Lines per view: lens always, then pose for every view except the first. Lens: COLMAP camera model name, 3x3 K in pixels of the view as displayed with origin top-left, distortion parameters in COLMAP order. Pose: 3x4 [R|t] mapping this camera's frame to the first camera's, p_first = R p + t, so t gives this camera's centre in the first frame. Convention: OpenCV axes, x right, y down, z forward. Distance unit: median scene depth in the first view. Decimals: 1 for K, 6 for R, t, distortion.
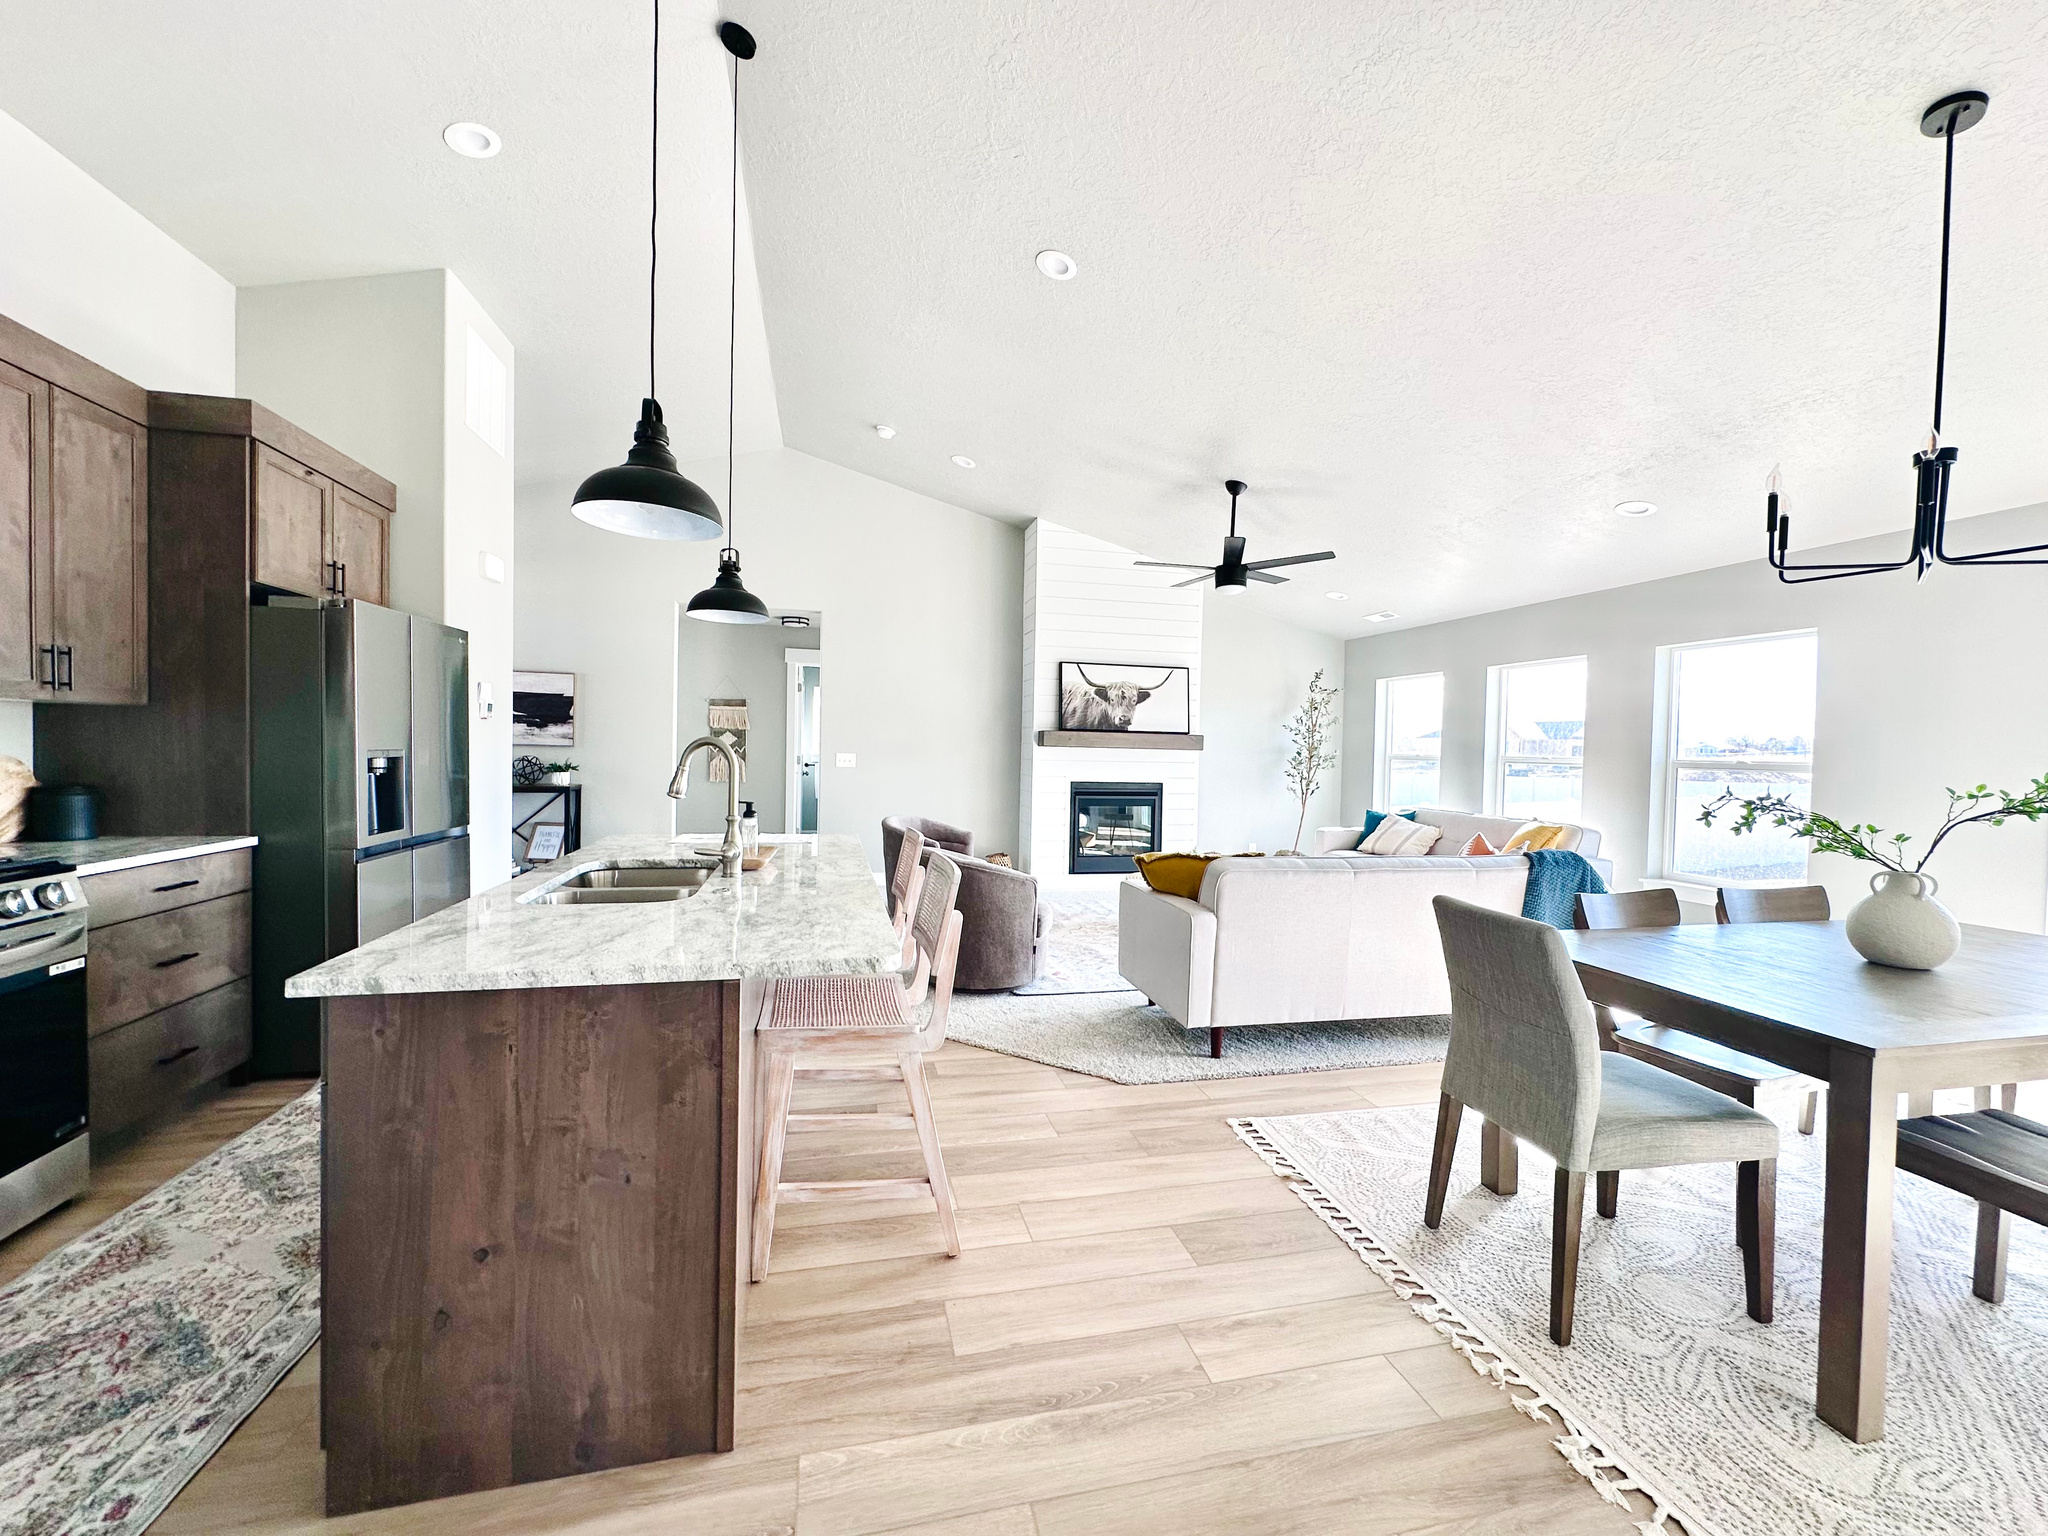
lens RADIAL K [[818.6, 0, 1020.4], [0, 818.6, 768.1], [0, 0, 1]] dist [-0.001515, 0.000252]
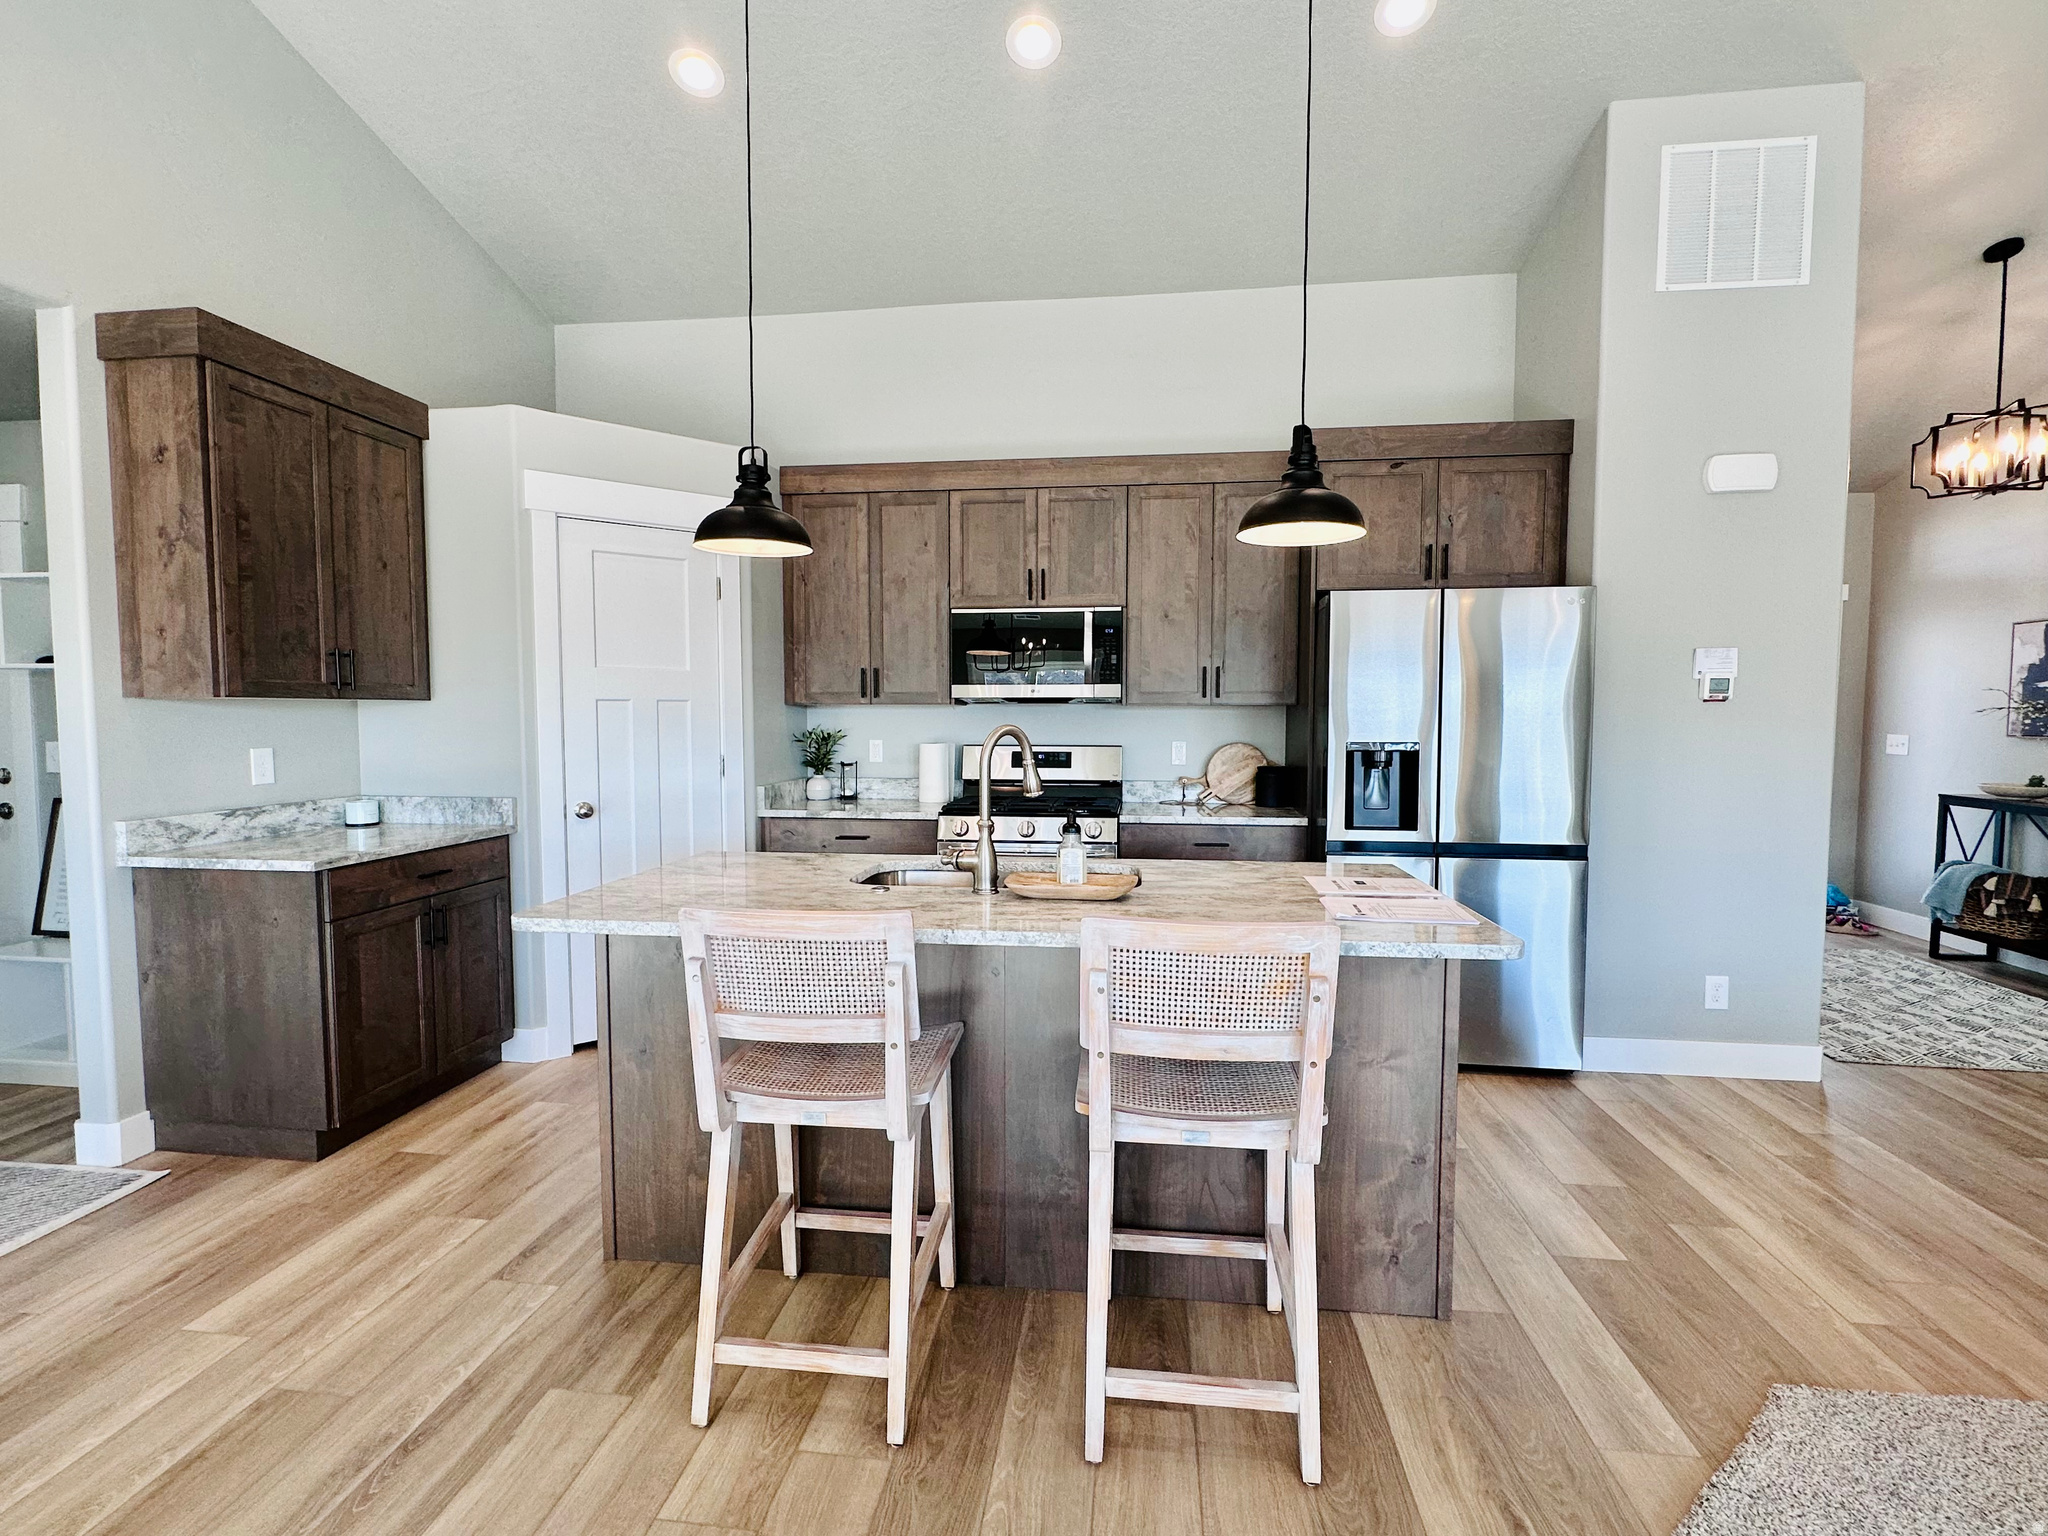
lens RADIAL K [[937.6, 0, 1021.6], [0, 937.6, 765.5], [0, 0, 1]] dist [-0.002287, 0.000919]
pose [[-0.354063, 0.028192, -0.934797, 0.455634], [-0.034767, 0.998458, 0.043280, -0.032861], [0.934575, 0.047824, -0.352536, 1.189263]]
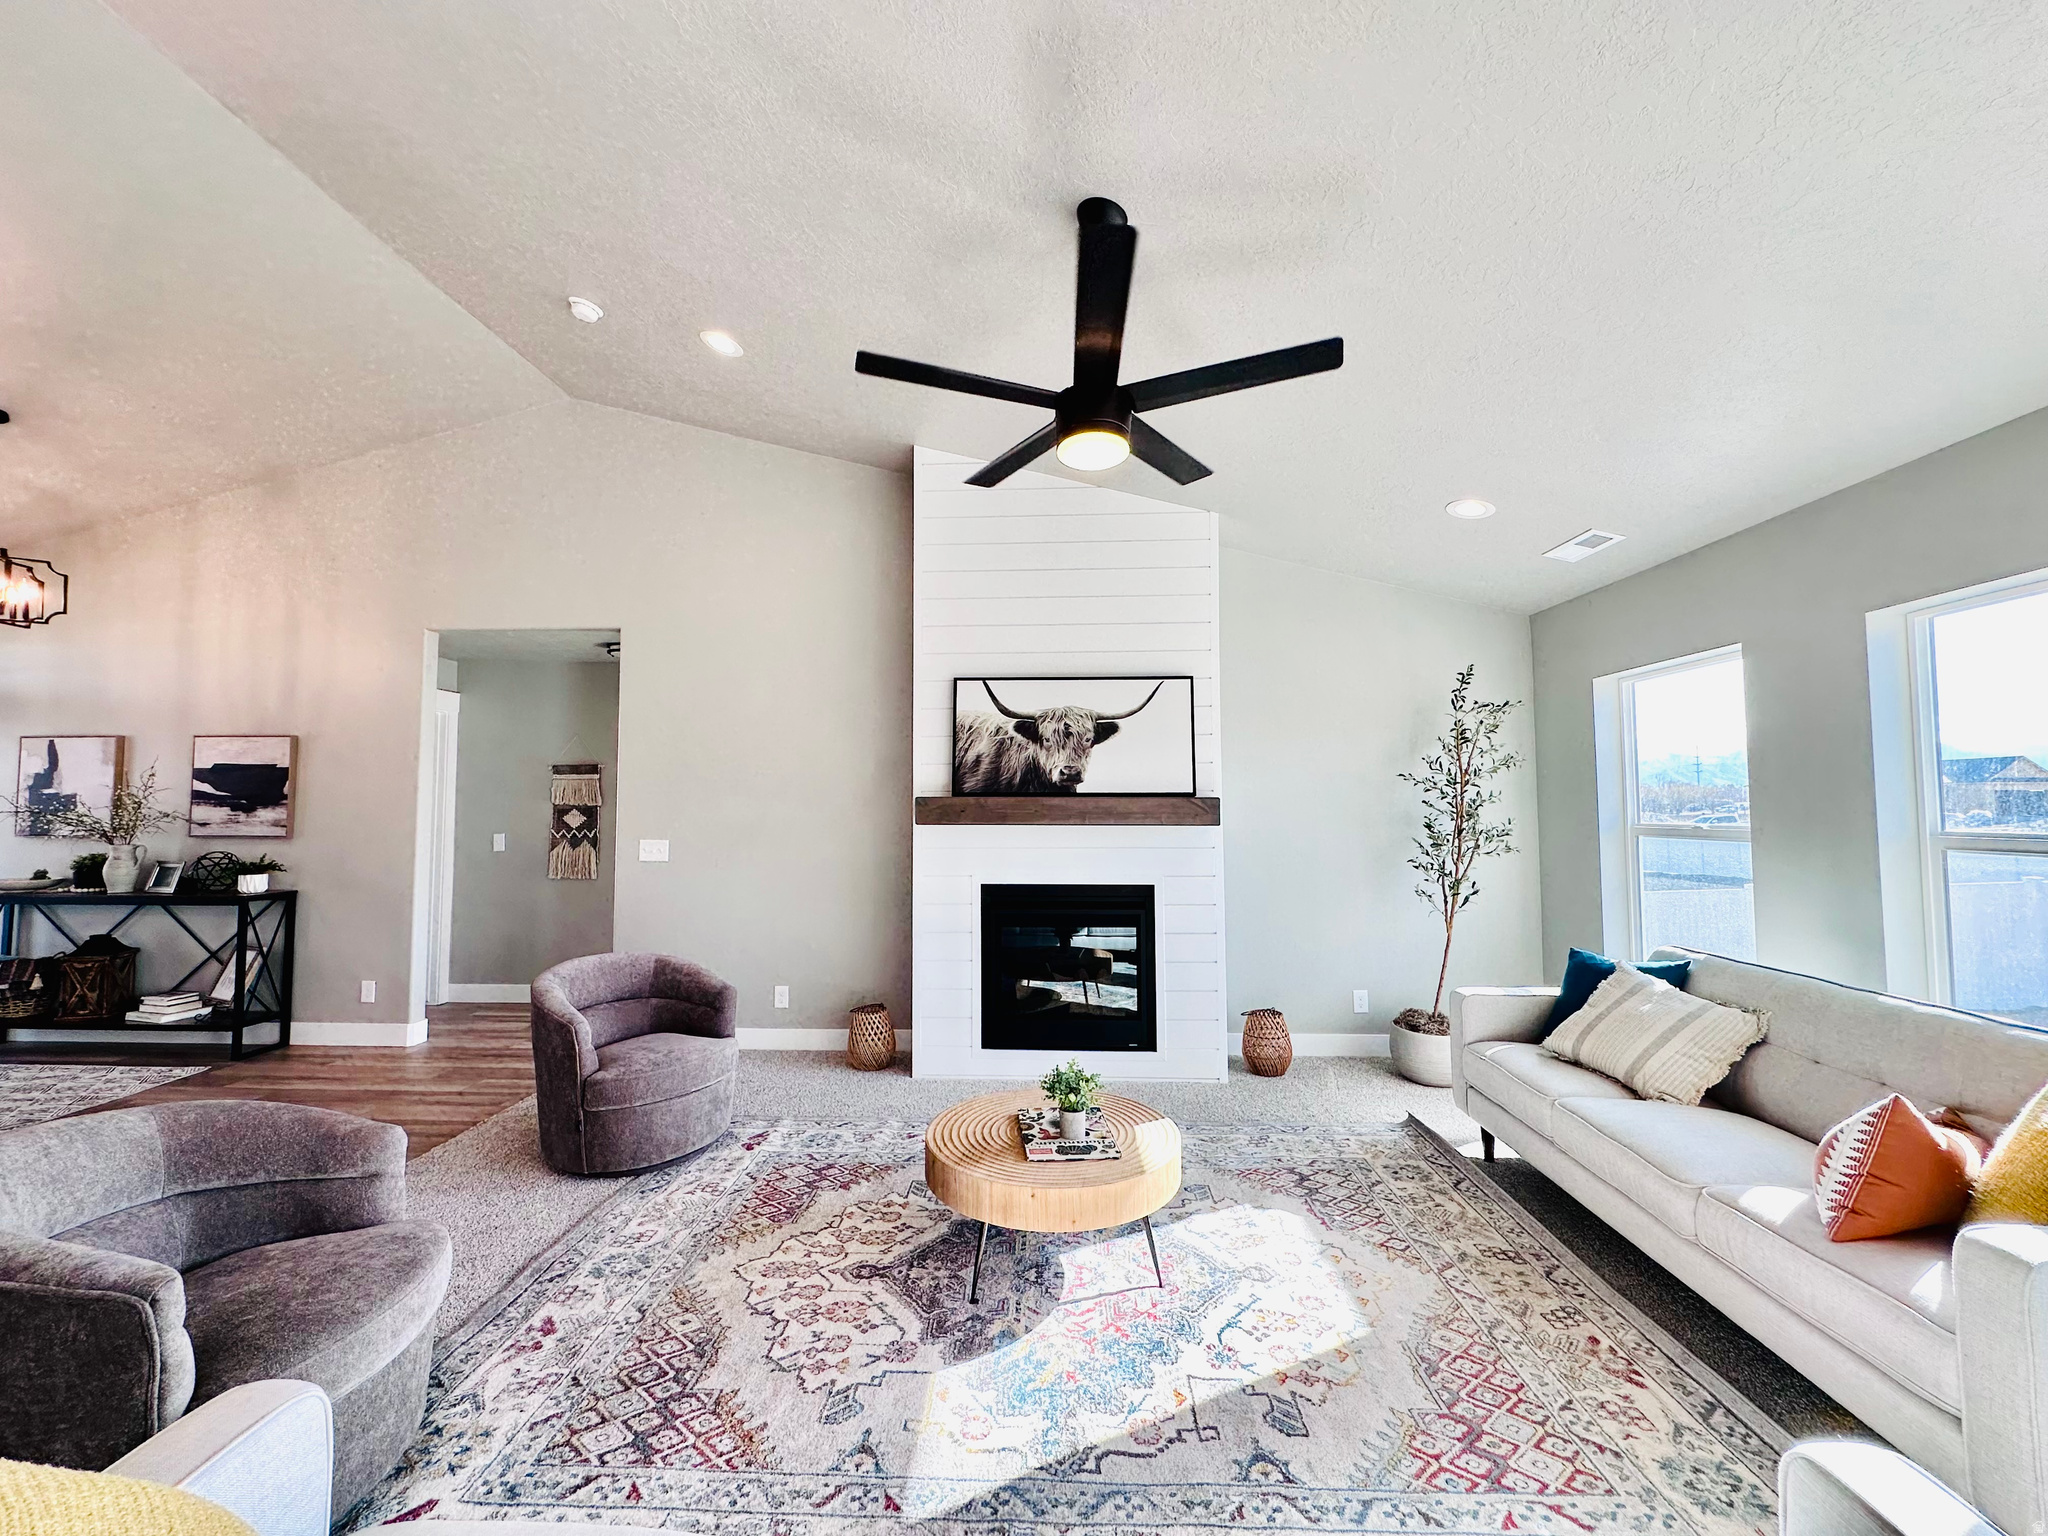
lens RADIAL K [[818.6, 0, 1024.0], [0, 818.6, 767.5], [0, 0, 1]] dist [-0.001515, 0.000252]
pose [[0.961140, -0.036494, -0.273638, 0.679047], [0.014899, 0.996636, -0.080584, -0.050016], [0.275659, 0.073376, 0.958451, 1.226025]]
